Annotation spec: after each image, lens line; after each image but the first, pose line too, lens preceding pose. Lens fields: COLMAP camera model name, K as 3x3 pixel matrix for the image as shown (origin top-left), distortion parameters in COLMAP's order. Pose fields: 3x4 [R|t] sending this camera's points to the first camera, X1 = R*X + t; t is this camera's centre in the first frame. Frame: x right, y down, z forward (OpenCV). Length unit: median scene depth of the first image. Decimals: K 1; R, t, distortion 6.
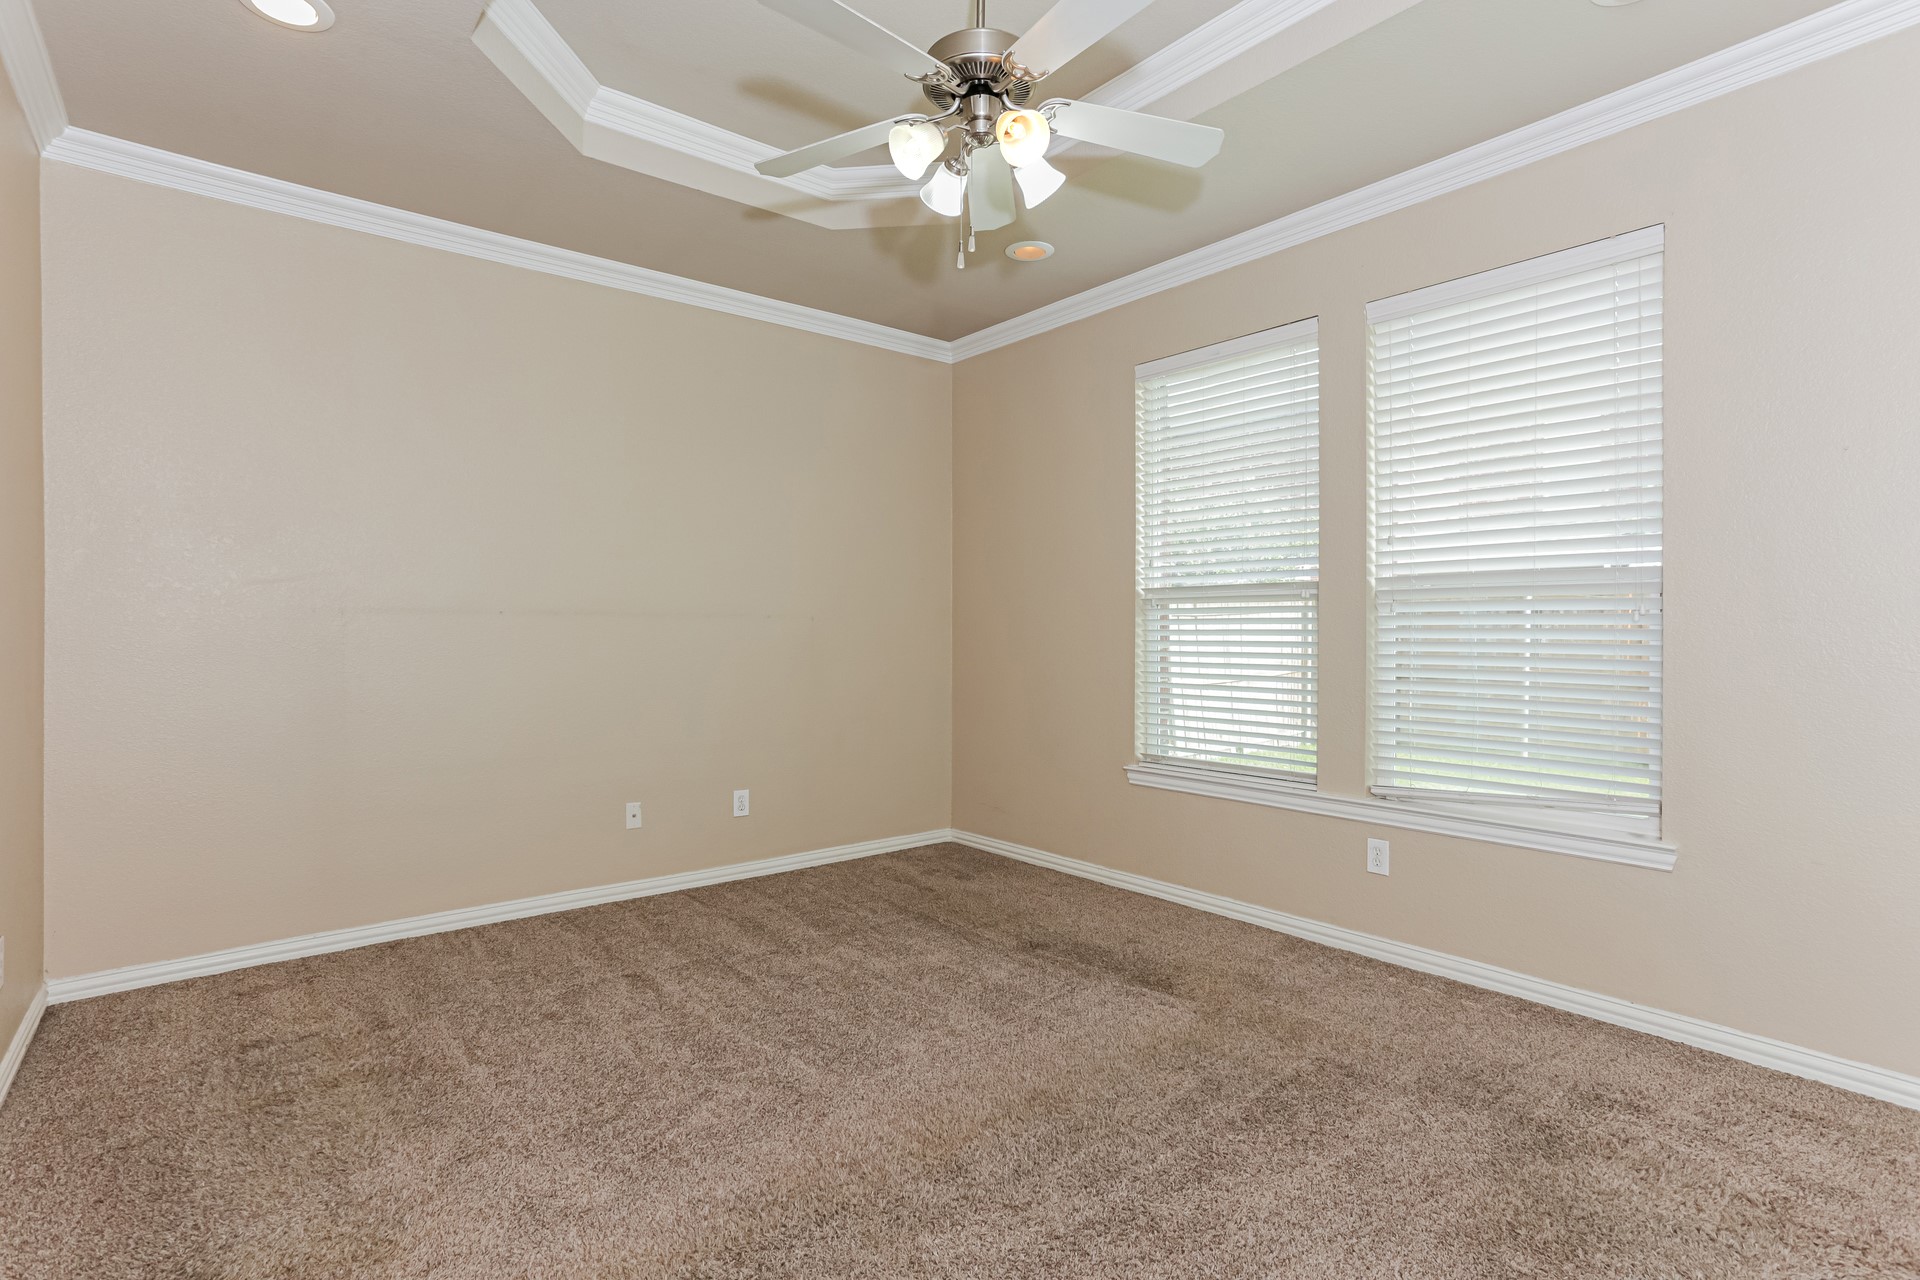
lens RADIAL K [[917.1, 0, 960.0], [0, 917.1, 640.0], [0, 0, 1]] dist [0.001469, -0.000097]
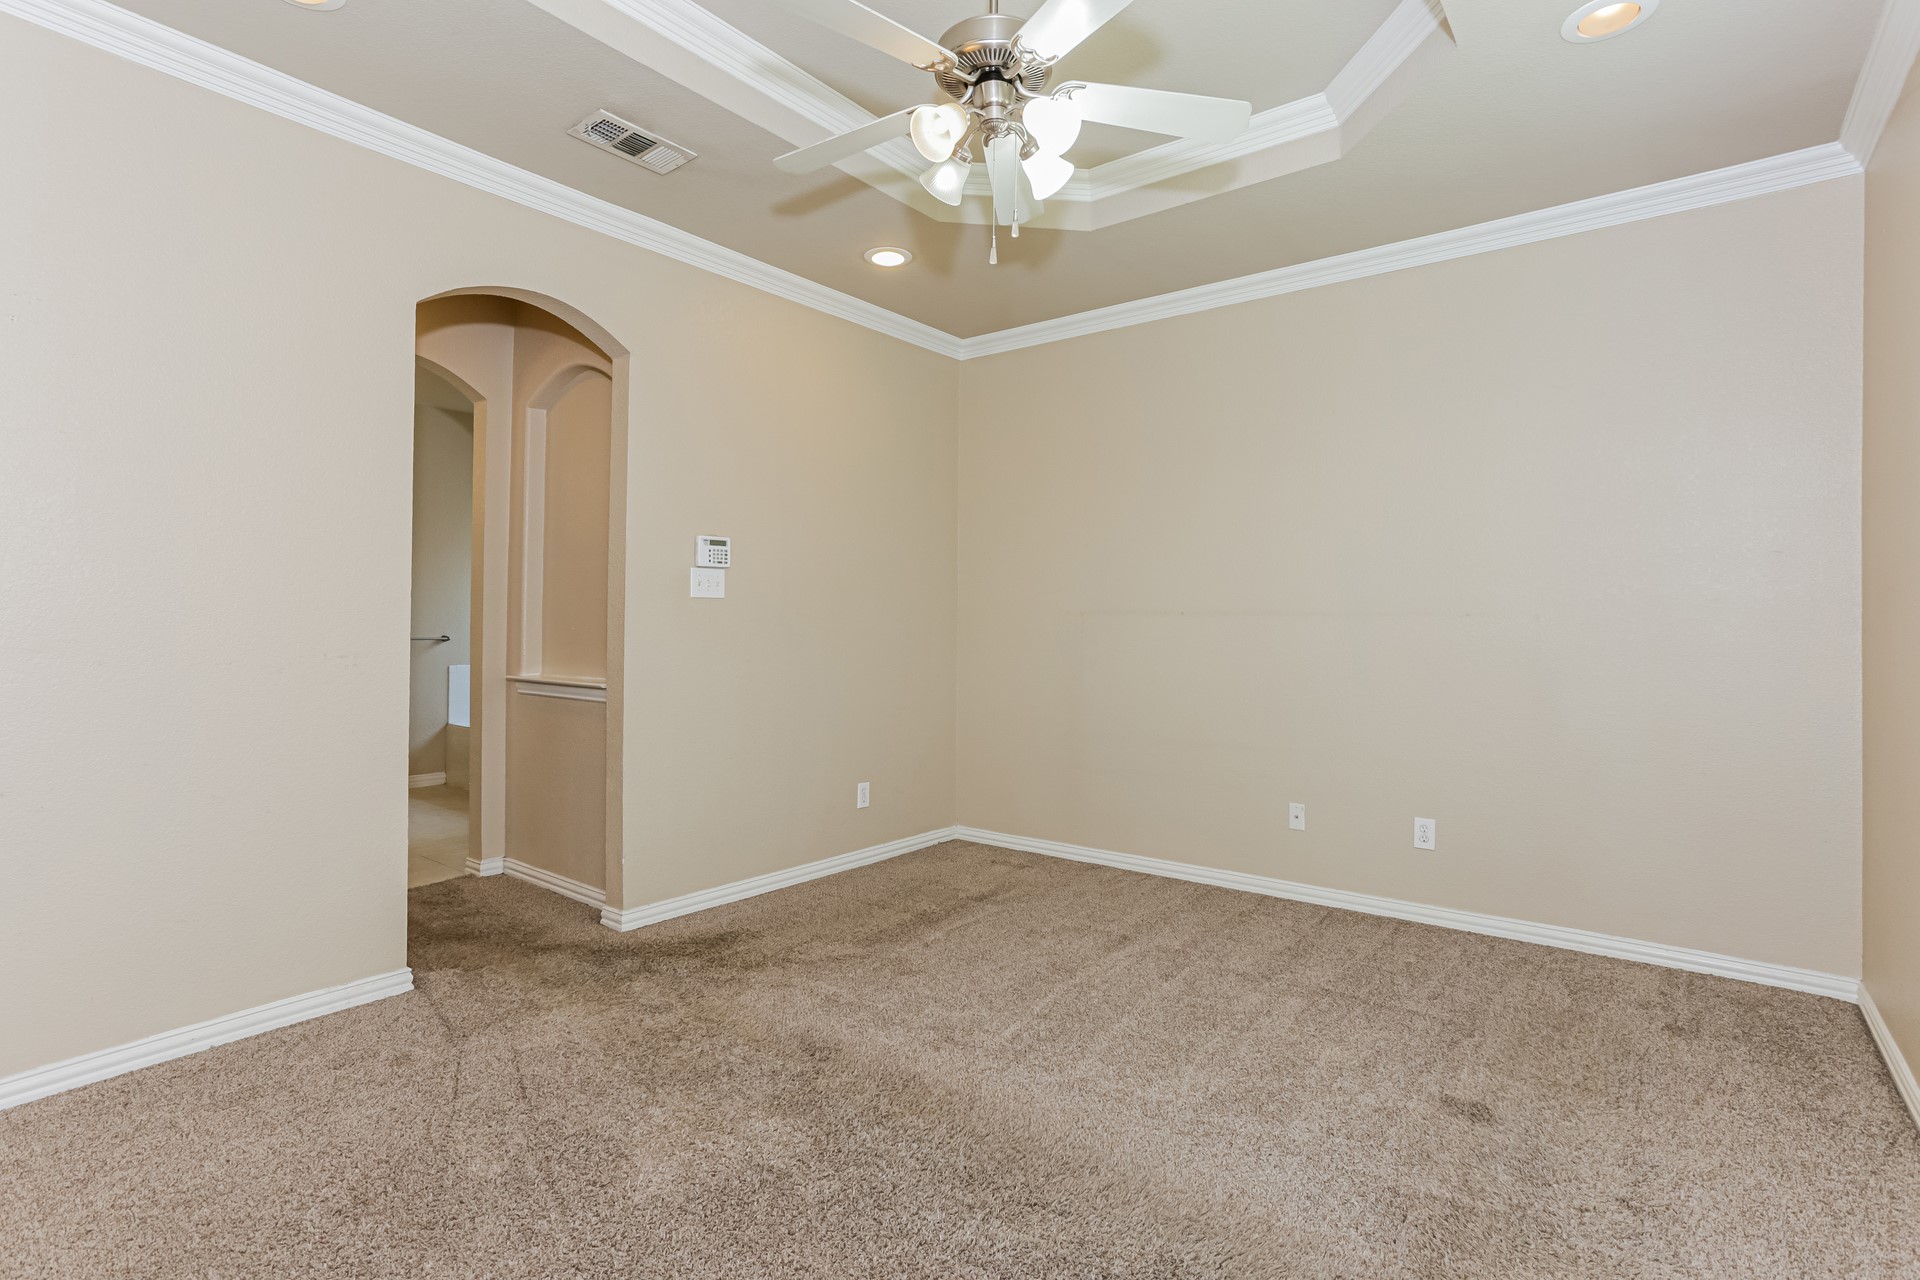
lens RADIAL K [[936.4, 0, 963.4], [0, 936.4, 630.7], [0, 0, 1]] dist [-0.059776, 0.038930]
pose [[0.227142, 0.001933, -0.973860, 0.646403], [-0.016308, 0.999865, -0.001819, -0.001501], [0.973725, 0.016295, 0.227143, 0.506216]]
